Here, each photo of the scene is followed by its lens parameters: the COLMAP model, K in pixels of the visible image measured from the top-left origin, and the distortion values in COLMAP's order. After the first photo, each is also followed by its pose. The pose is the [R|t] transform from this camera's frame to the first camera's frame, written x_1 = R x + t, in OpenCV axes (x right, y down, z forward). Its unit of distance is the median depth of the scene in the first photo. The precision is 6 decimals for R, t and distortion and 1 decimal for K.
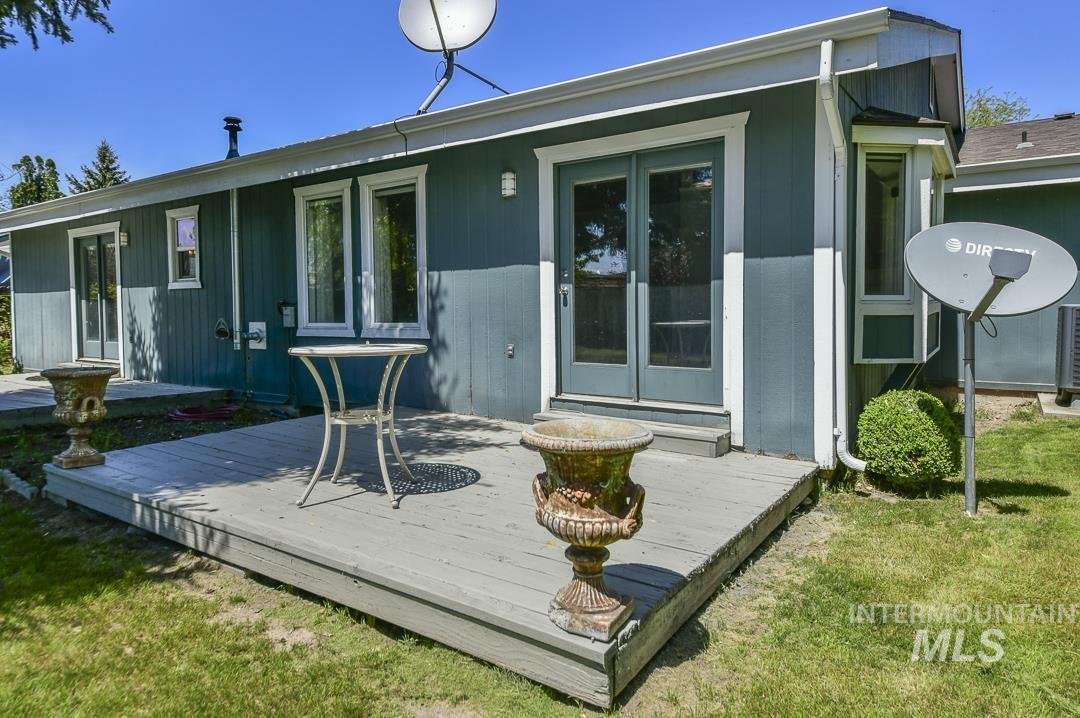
lens RADIAL K [[668.0, 0, 517.0], [0, 668.0, 330.6], [0, 0, 1]] dist [0.022238, -0.008755]
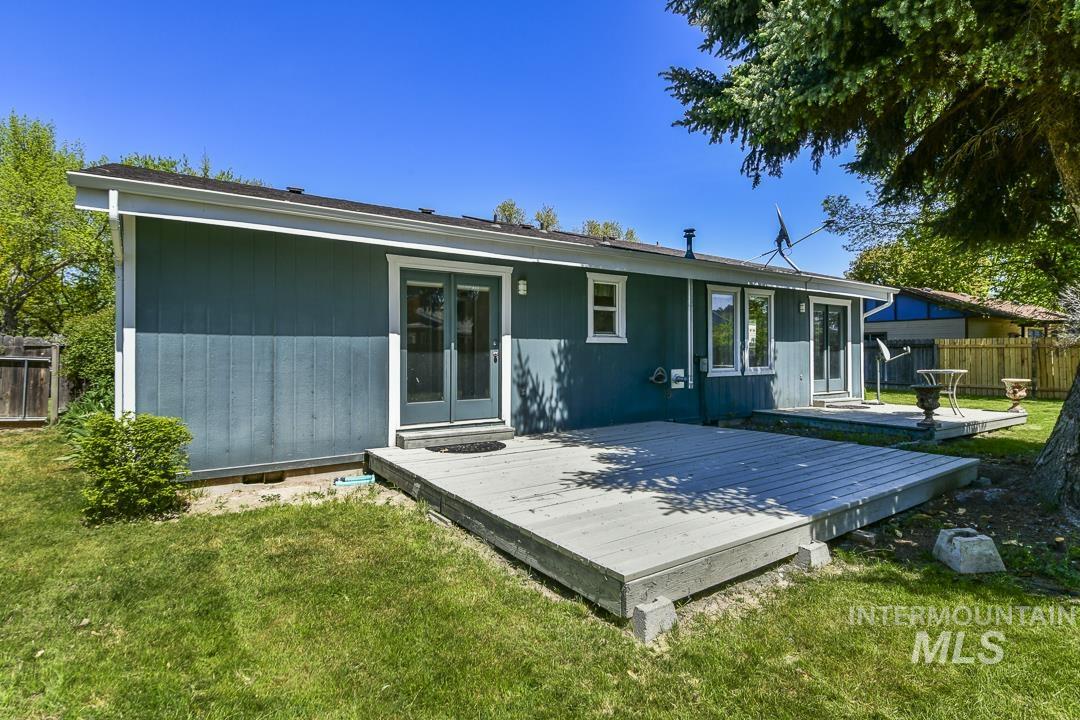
lens RADIAL K [[549.9, 0, 540.2], [0, 549.9, 348.9], [0, 0, 1]] dist [0.042448, 0.000173]
pose [[0.343628, 0.016044, 0.938969, -2.038279], [0.031077, 0.999112, -0.028445, -0.040344], [-0.938591, 0.038955, 0.342825, 1.111906]]
